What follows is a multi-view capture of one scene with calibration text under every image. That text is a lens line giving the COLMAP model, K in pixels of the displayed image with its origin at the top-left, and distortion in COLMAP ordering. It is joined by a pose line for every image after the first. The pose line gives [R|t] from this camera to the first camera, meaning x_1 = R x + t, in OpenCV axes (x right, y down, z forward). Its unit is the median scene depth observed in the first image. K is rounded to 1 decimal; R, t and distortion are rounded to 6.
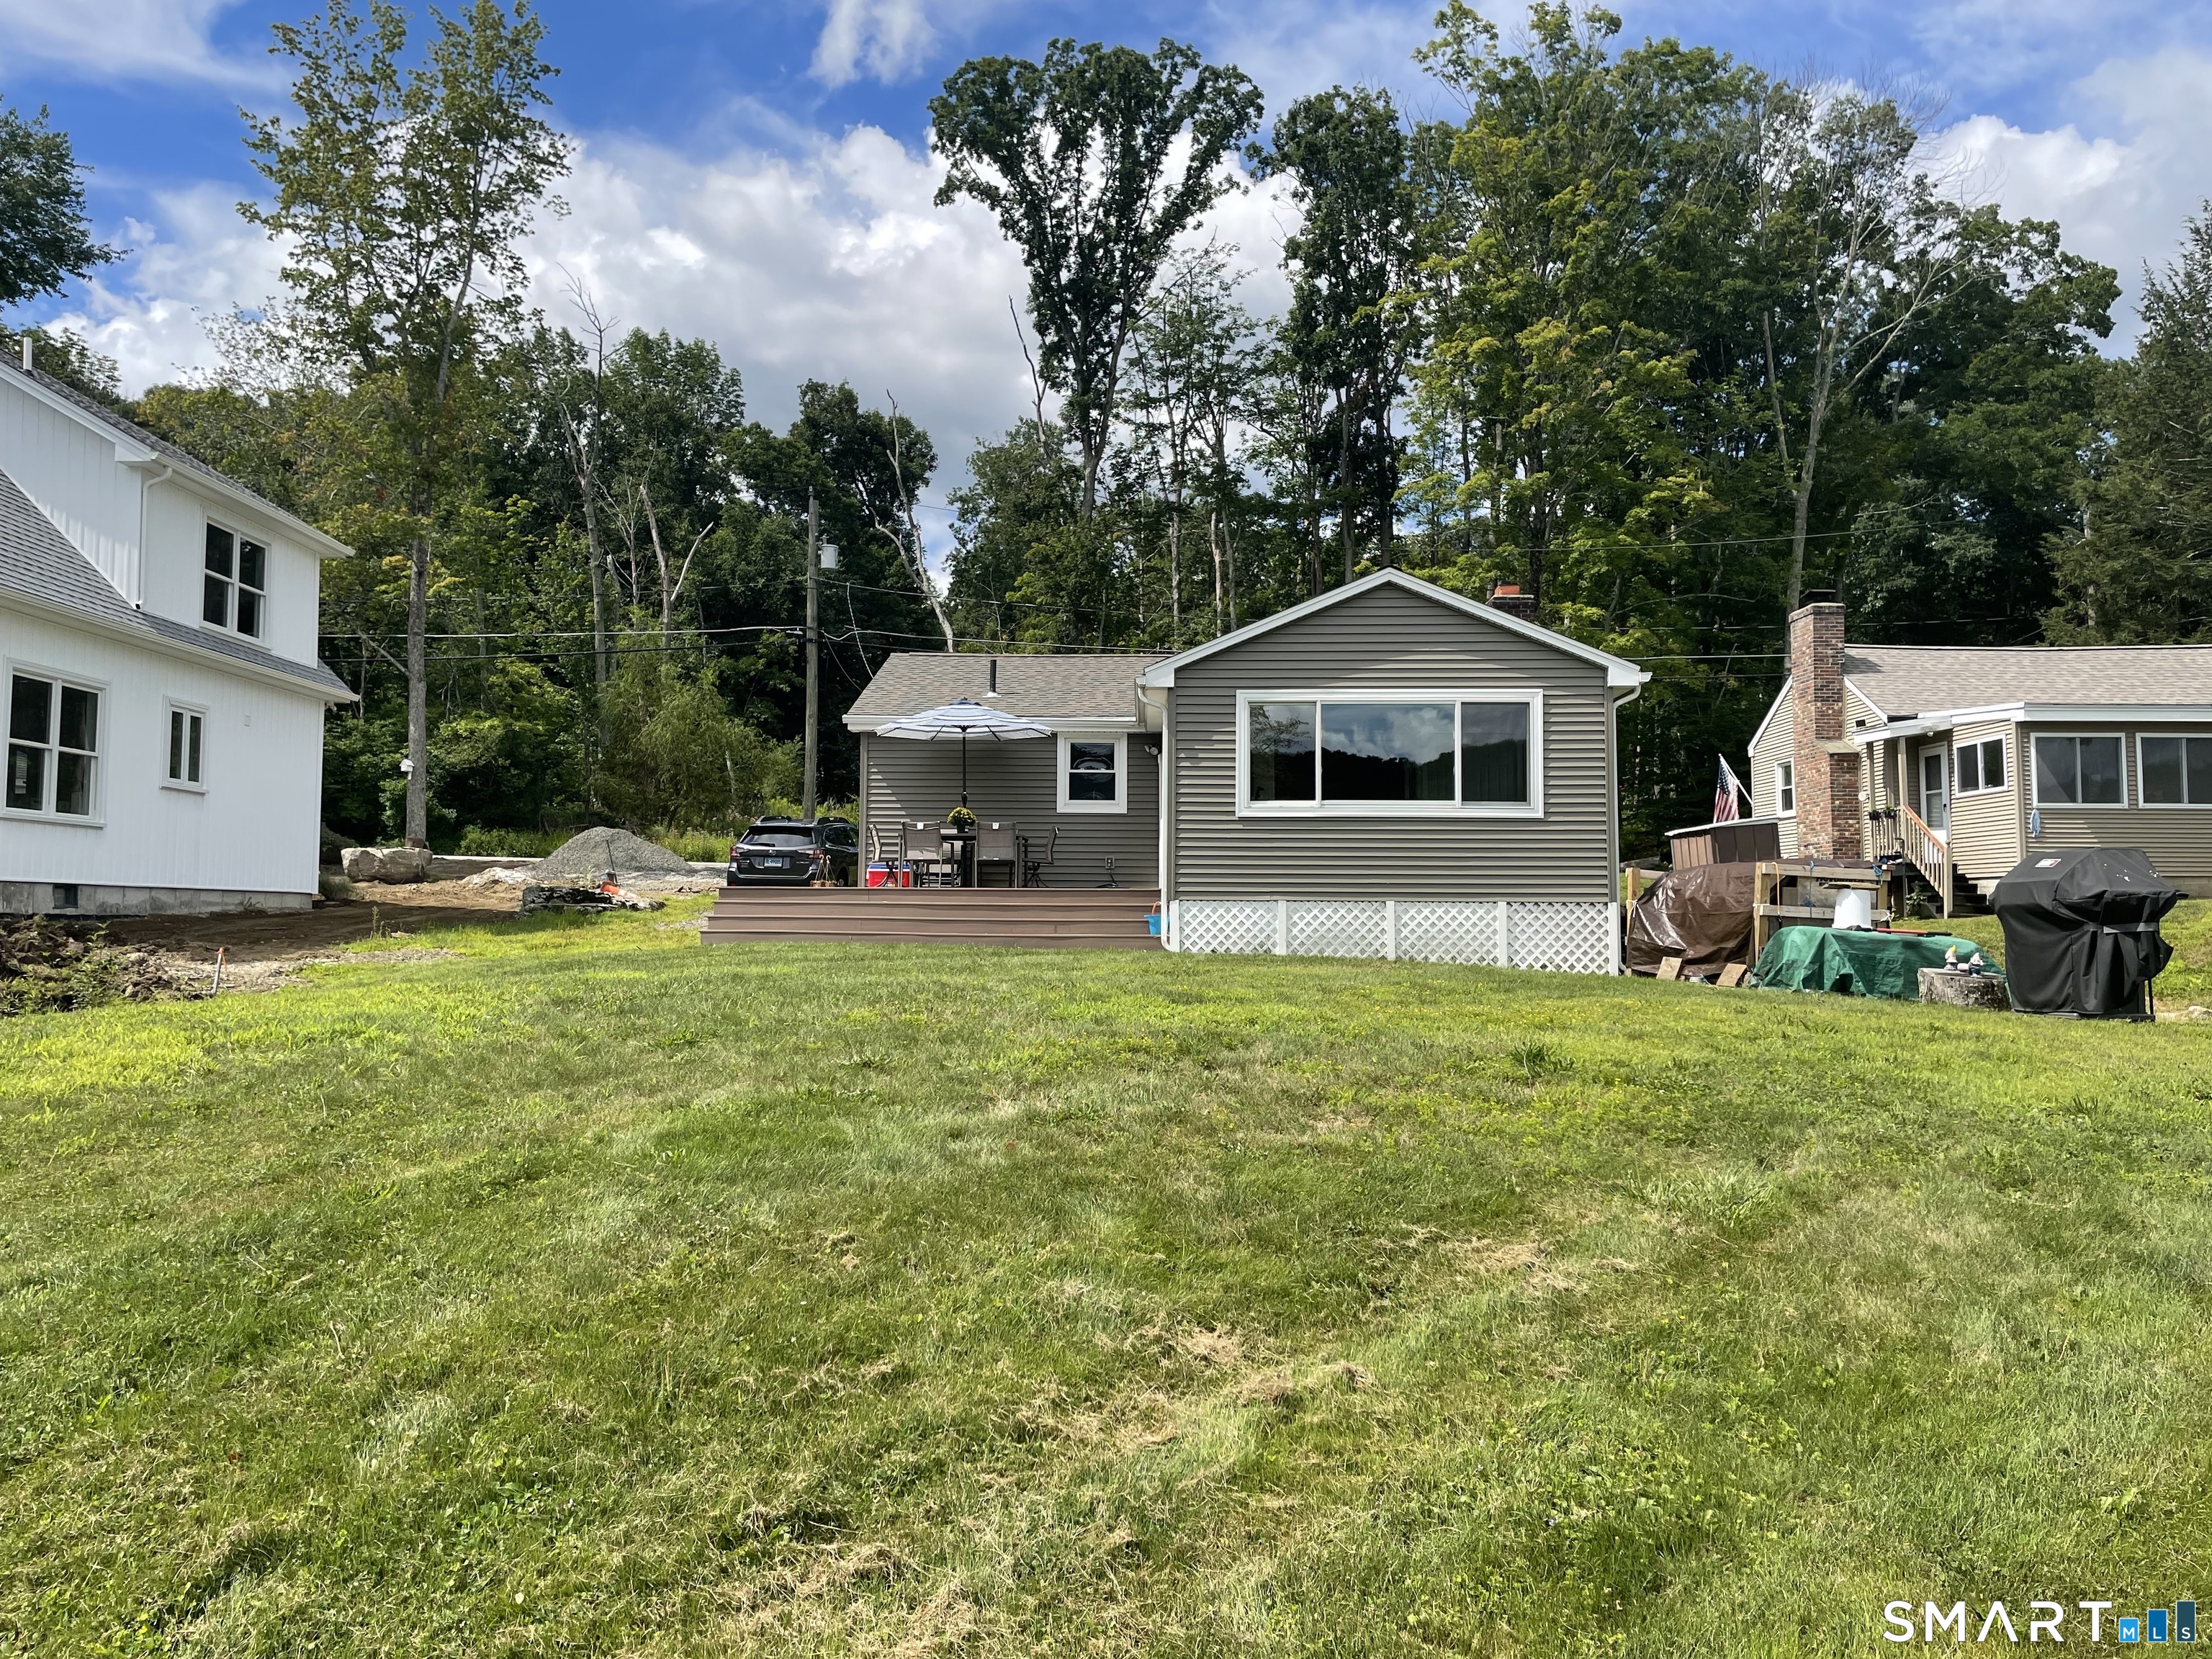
lens RADIAL K [[1700.5, 0, 1106.0], [0, 1700.5, 829.5], [0, 0, 1]] dist [0.097127, -0.142577]
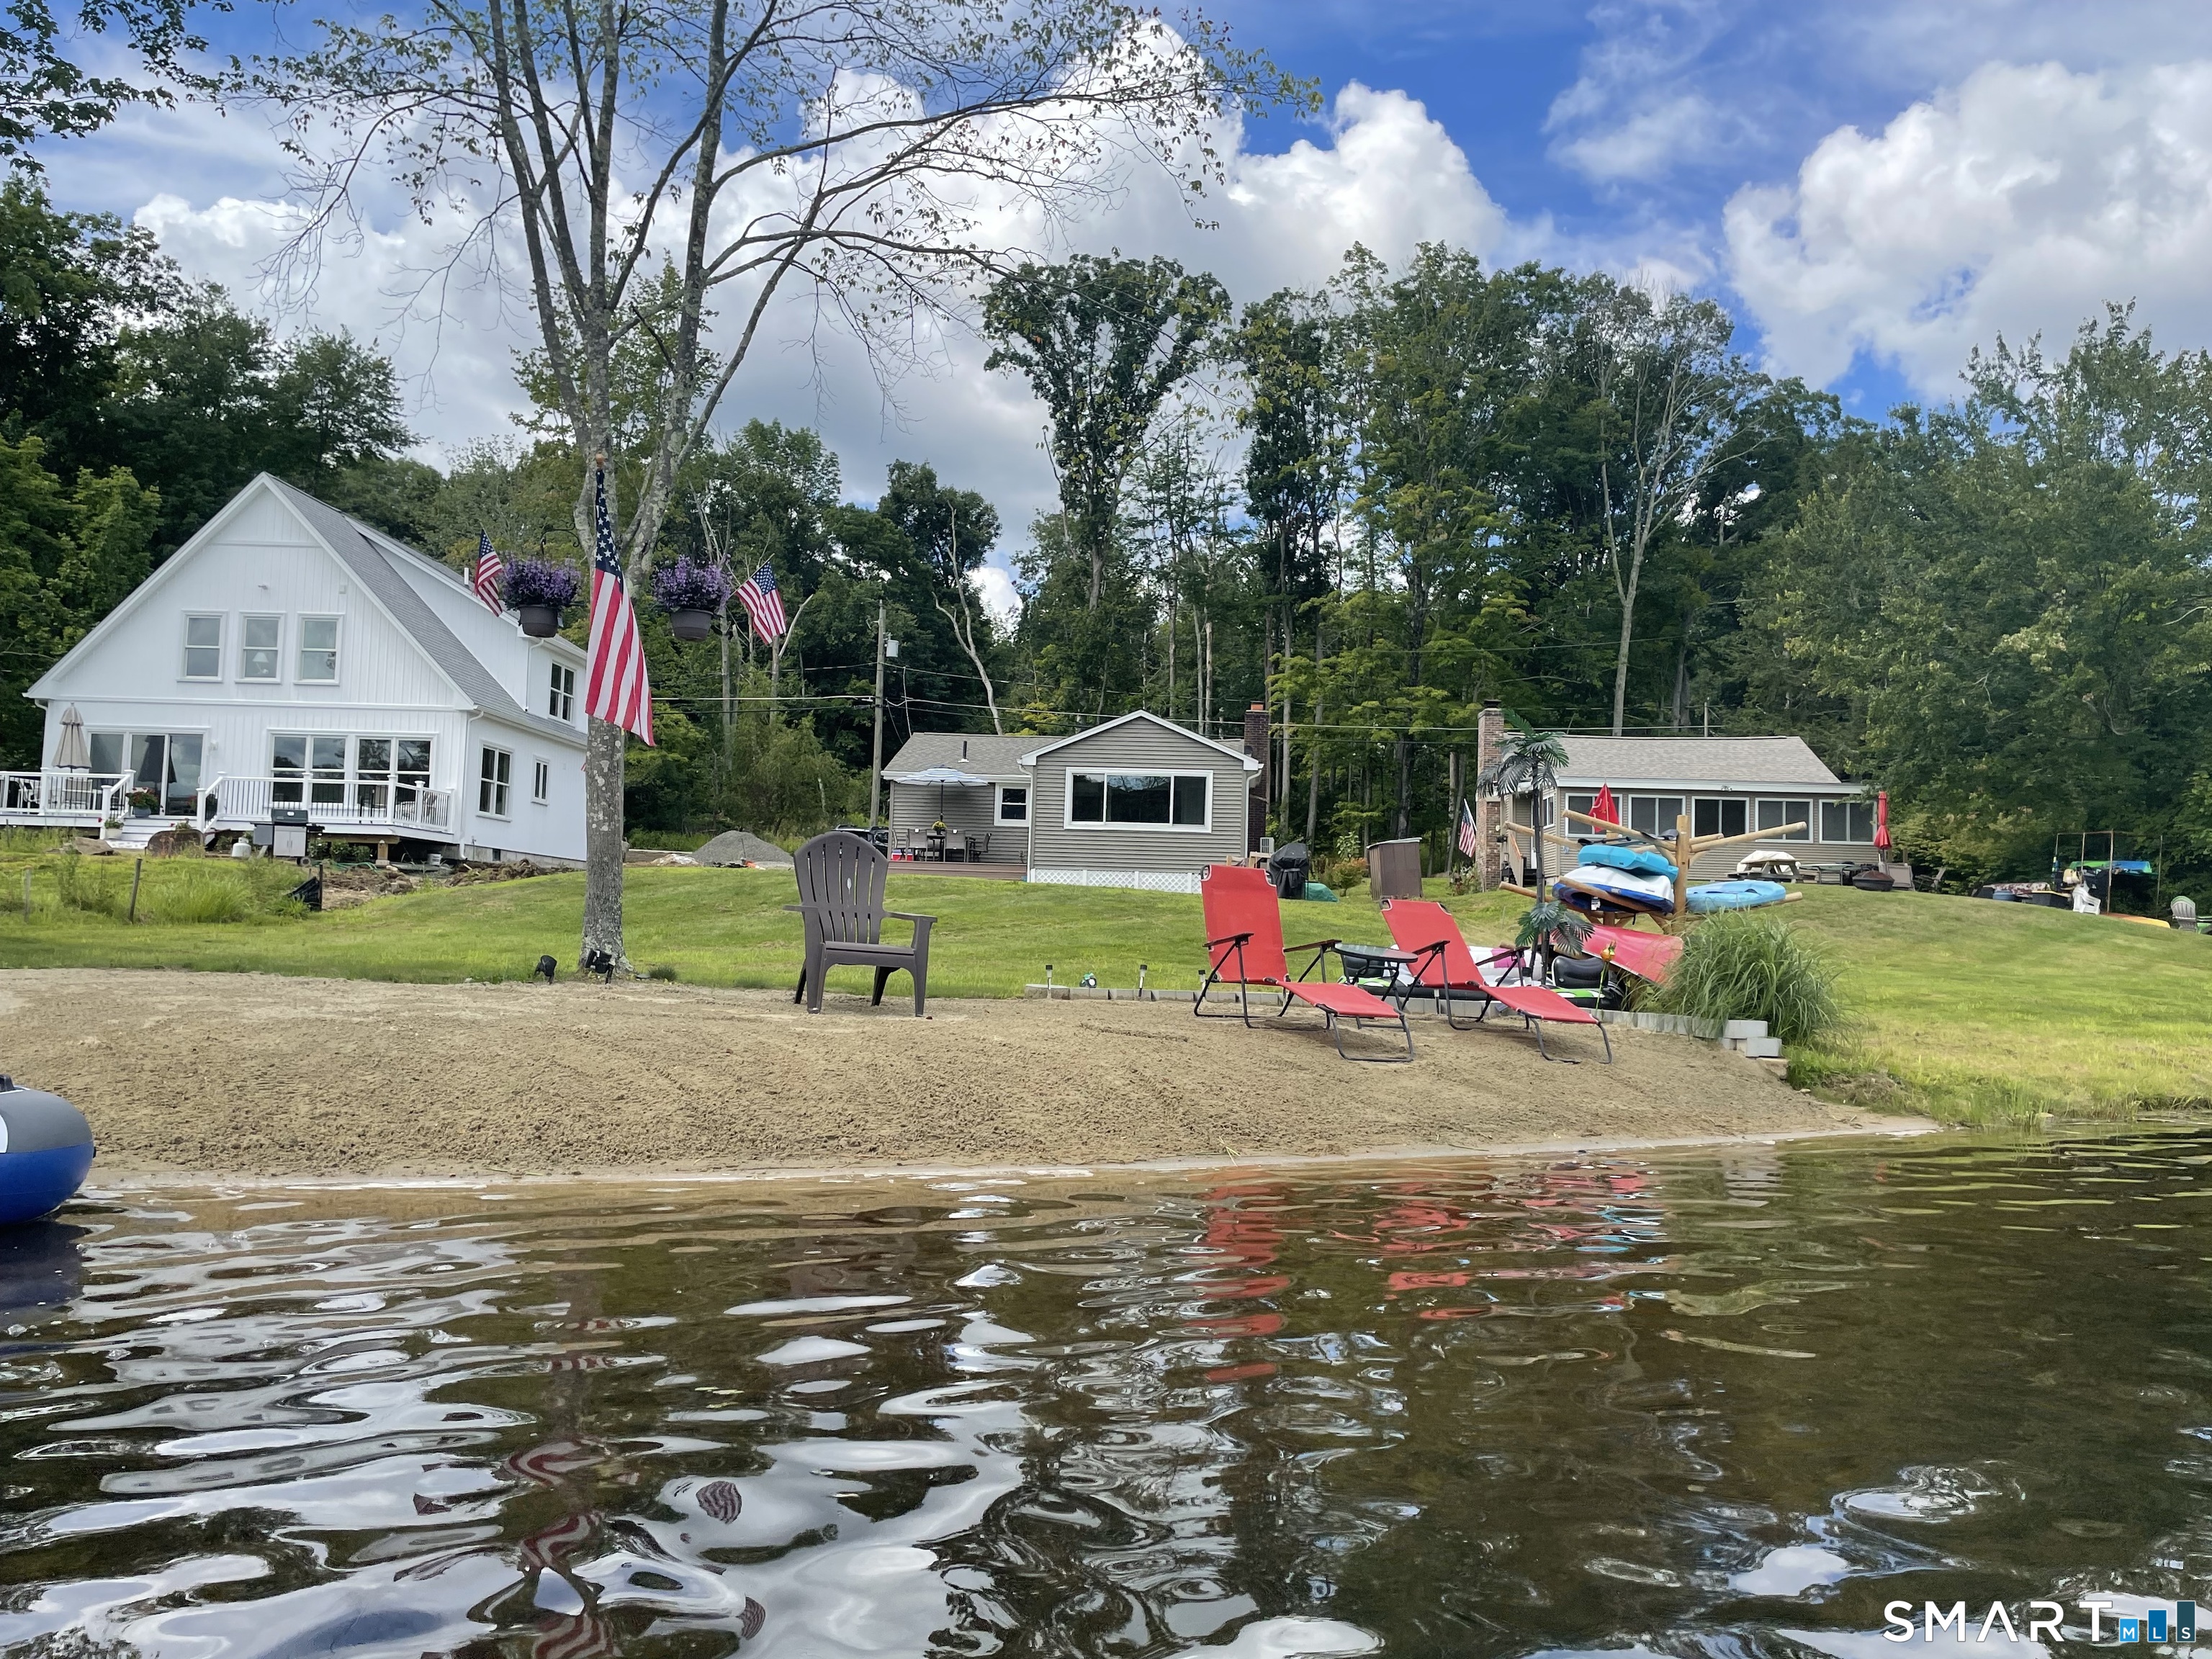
lens RADIAL K [[1700.5, 0, 1106.0], [0, 1700.5, 829.5], [0, 0, 1]] dist [0.097127, -0.142577]
pose [[0.998452, 0.023614, -0.050353, 0.070175], [-0.024206, 0.999644, -0.011187, 0.004582], [0.050071, 0.012388, 0.998669, -0.318904]]
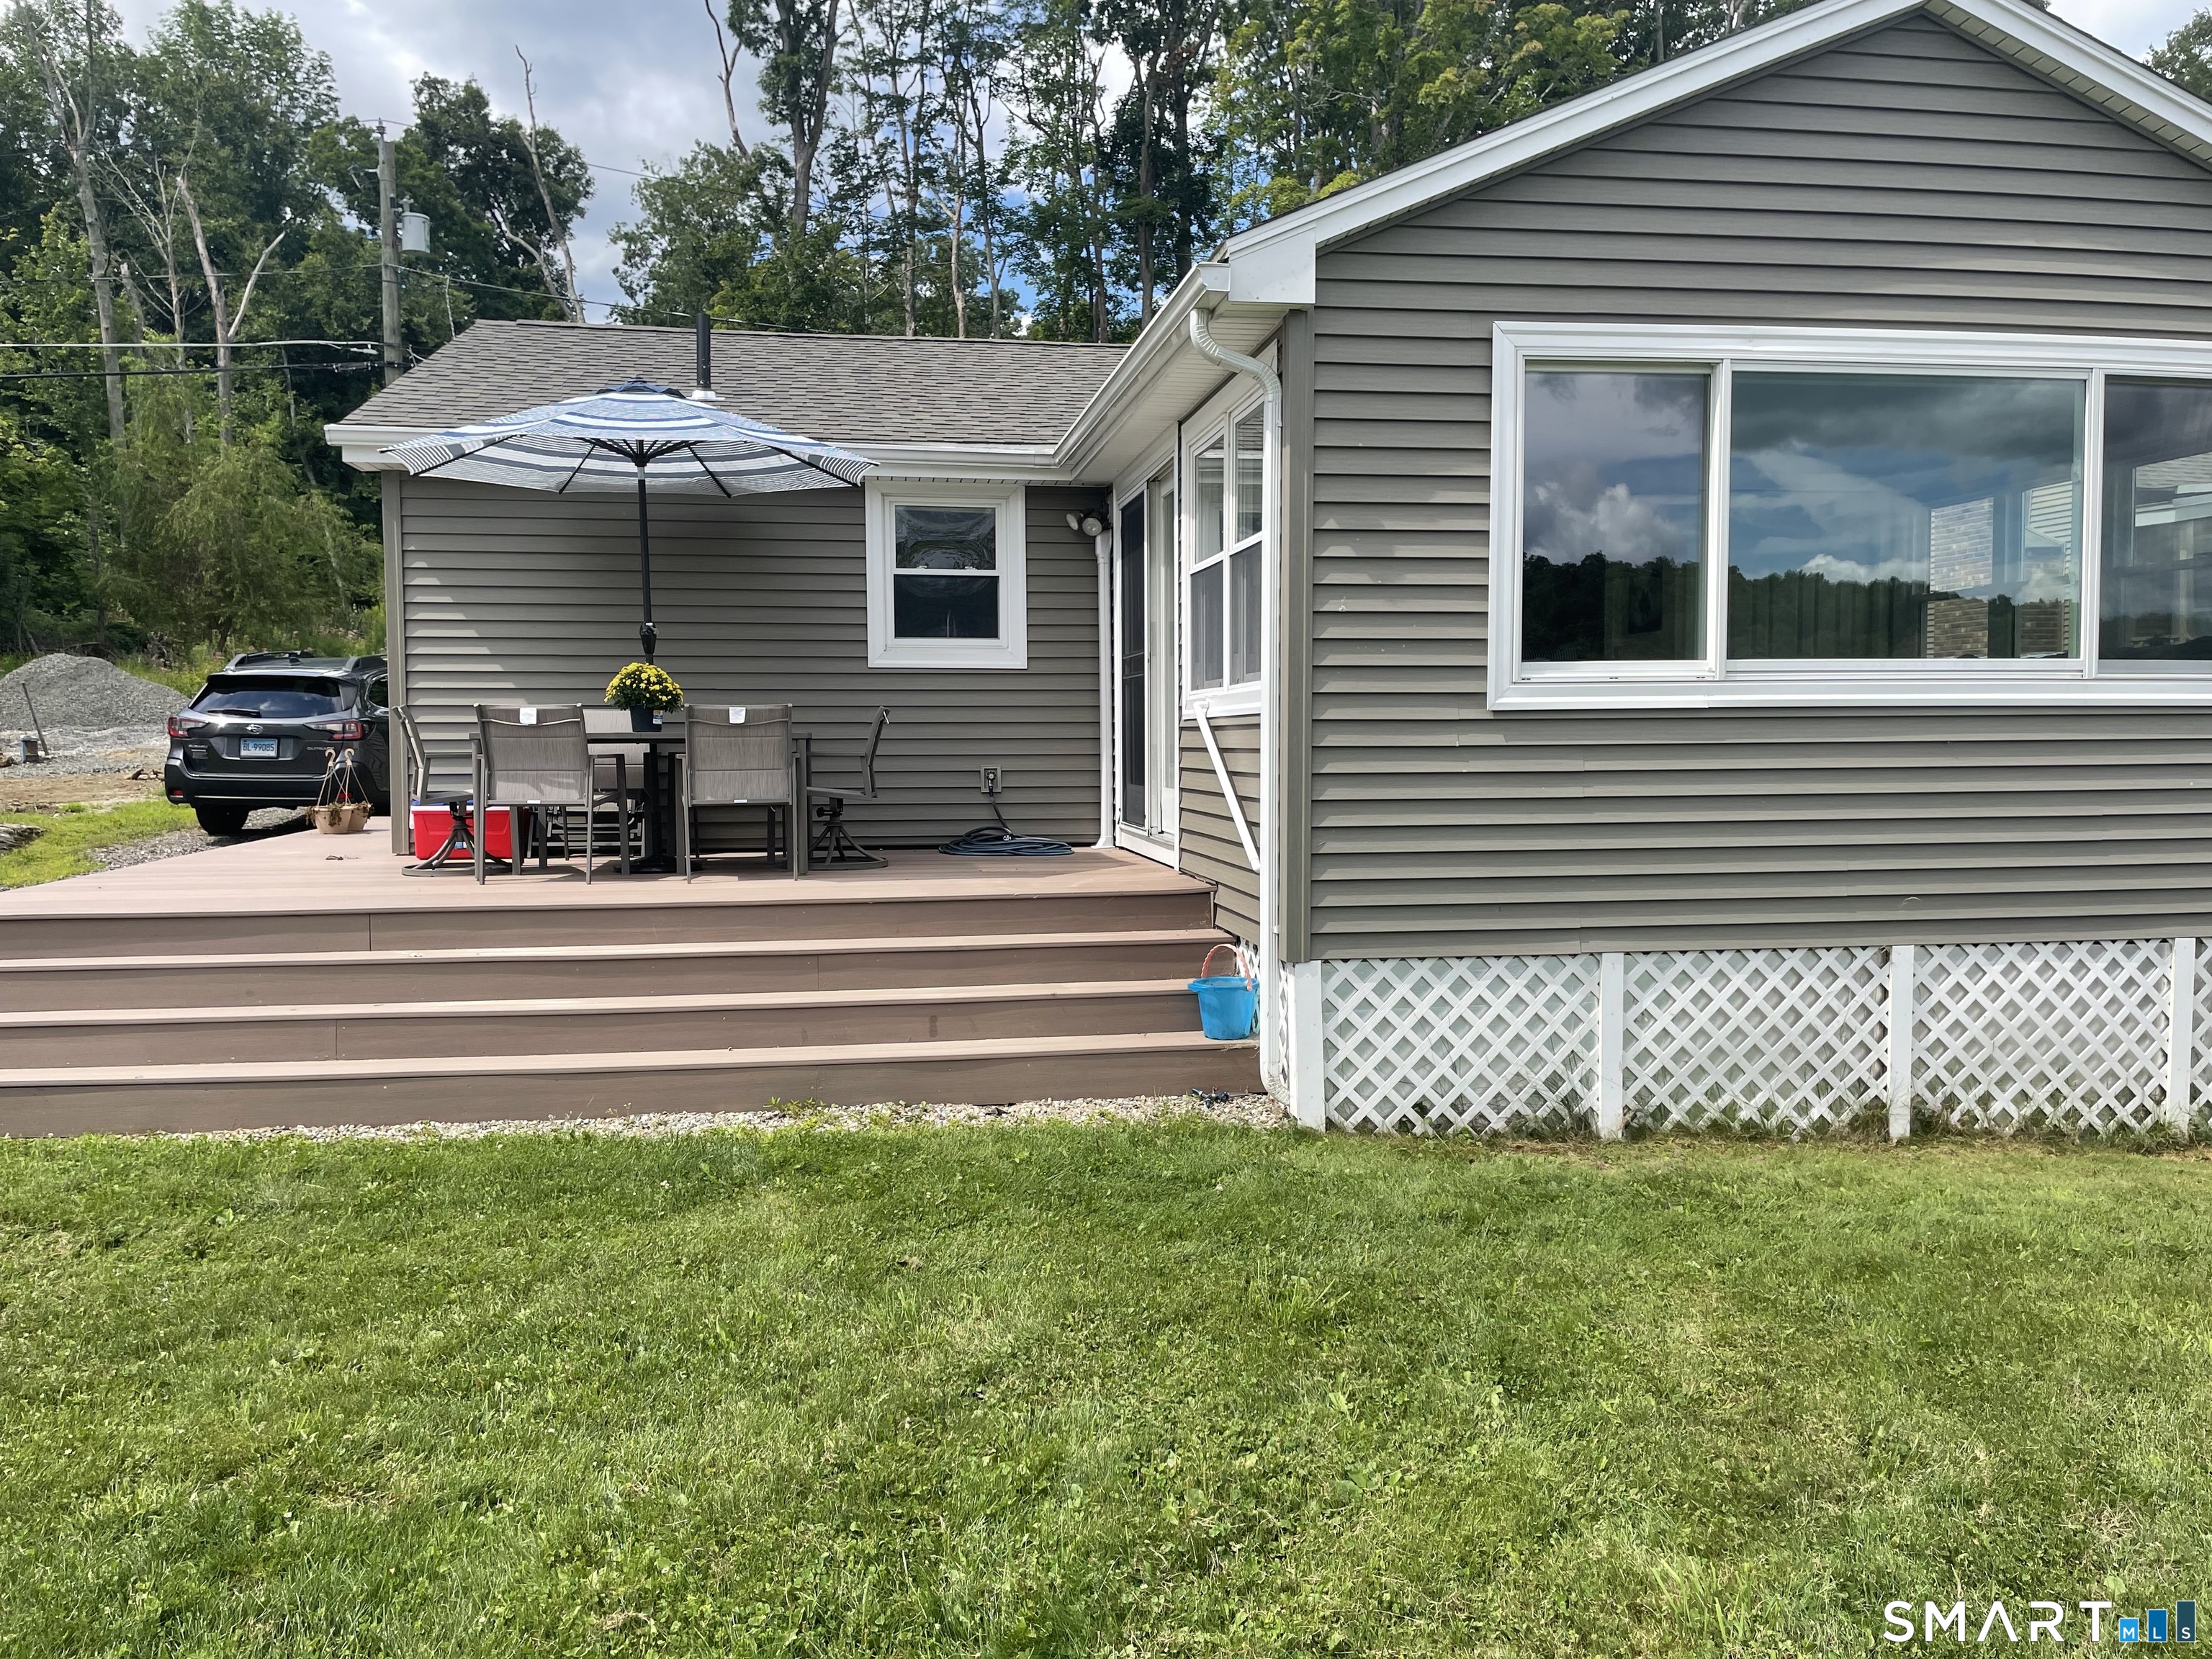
lens RADIAL K [[1717.3, 0, 1106.0], [0, 1717.3, 829.5], [0, 0, 1]] dist [0.083292, -0.108644]
pose [[0.984495, -0.020851, 0.174166, -0.017538], [0.001024, 0.993576, 0.113160, -0.006935], [-0.175407, -0.111228, 0.978193, 0.206580]]
